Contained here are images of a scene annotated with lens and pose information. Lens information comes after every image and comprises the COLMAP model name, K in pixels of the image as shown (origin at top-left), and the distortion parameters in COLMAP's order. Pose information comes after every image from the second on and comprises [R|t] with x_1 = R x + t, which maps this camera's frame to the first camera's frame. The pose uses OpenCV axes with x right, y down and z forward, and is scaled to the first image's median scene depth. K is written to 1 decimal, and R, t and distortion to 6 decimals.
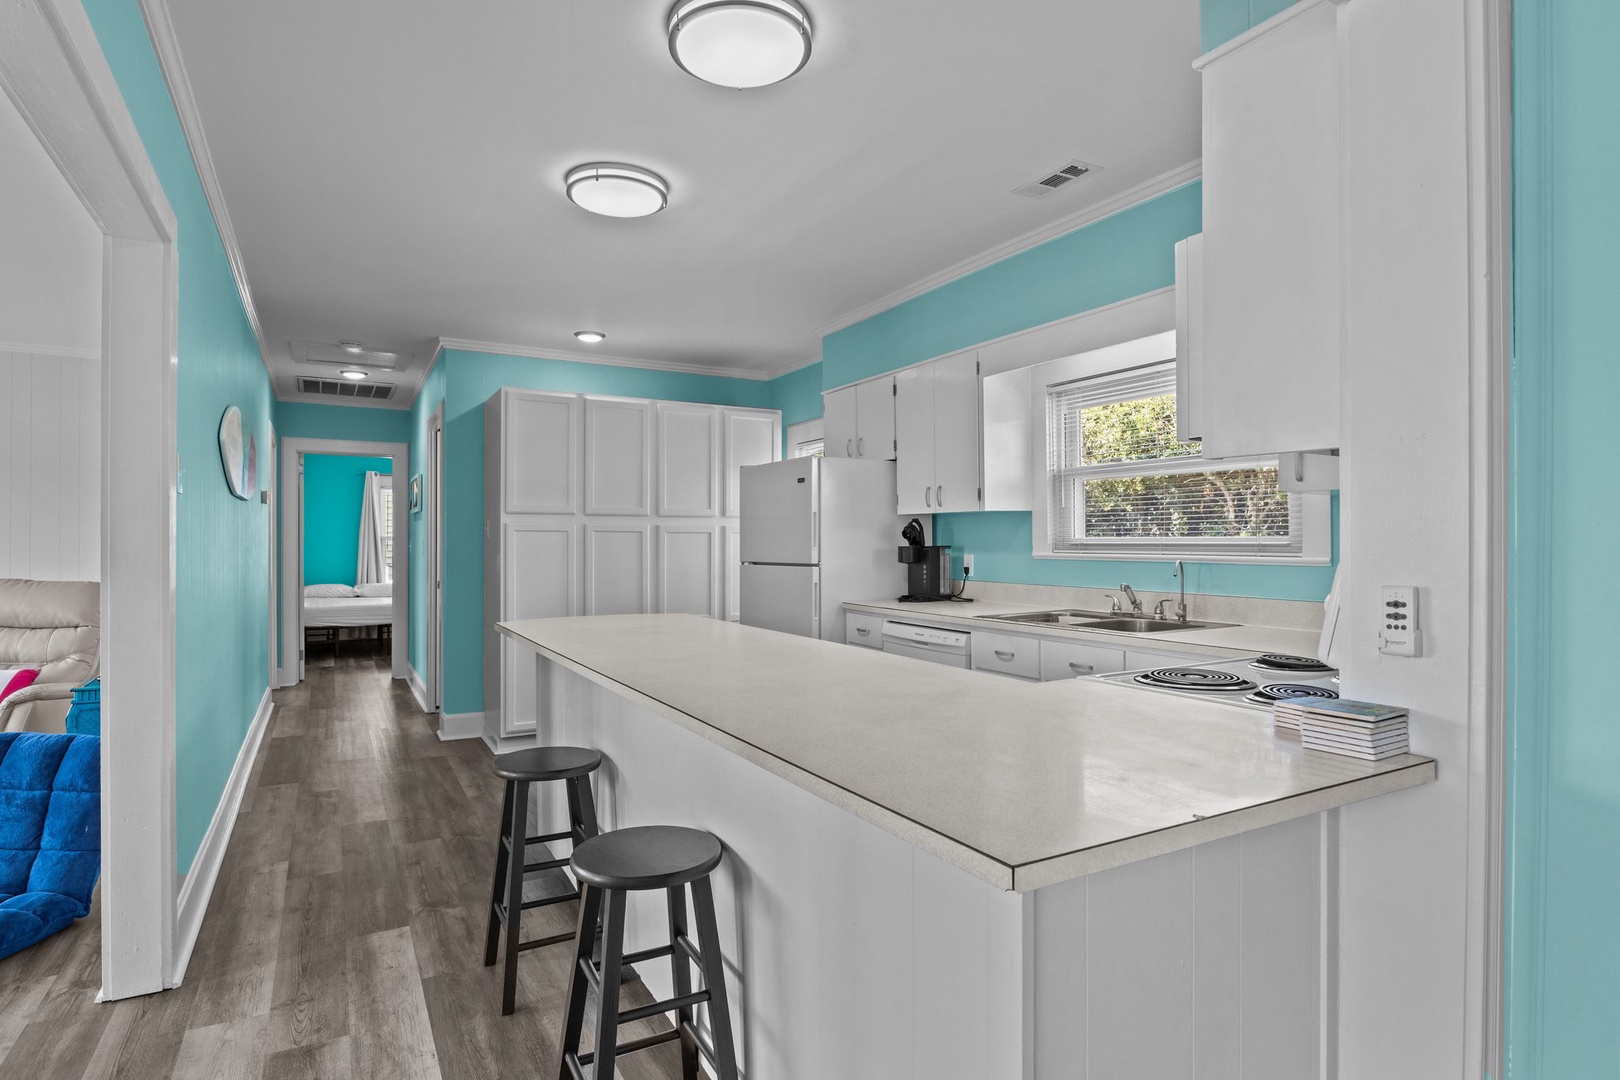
lens RADIAL K [[857.7, 0, 819.2], [0, 857.7, 540.5], [0, 0, 1]] dist [-0.002954, -0.000075]
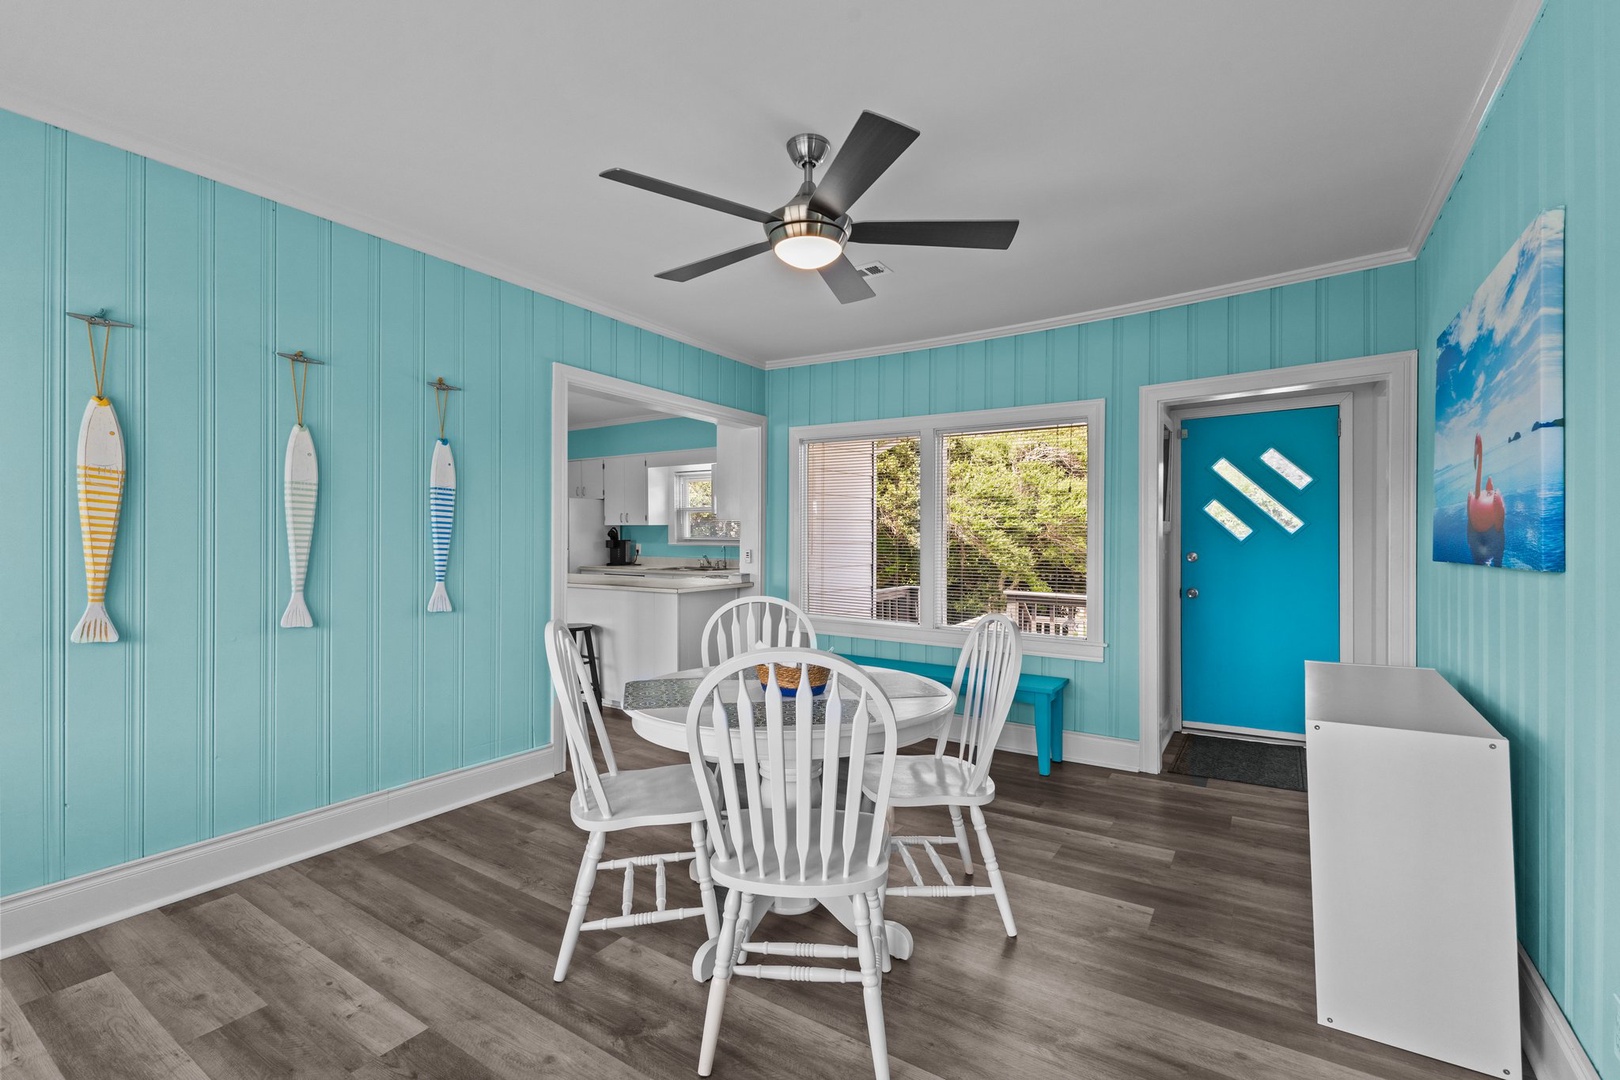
lens RADIAL K [[721.0, 0, 810.6], [0, 721.0, 552.5], [0, 0, 1]] dist [-0.004314, -0.000138]
pose [[0.893500, -0.003357, 0.449050, -0.270390], [-0.006863, 0.999753, 0.021130, -0.003714], [-0.449010, -0.021962, 0.893257, -0.873423]]
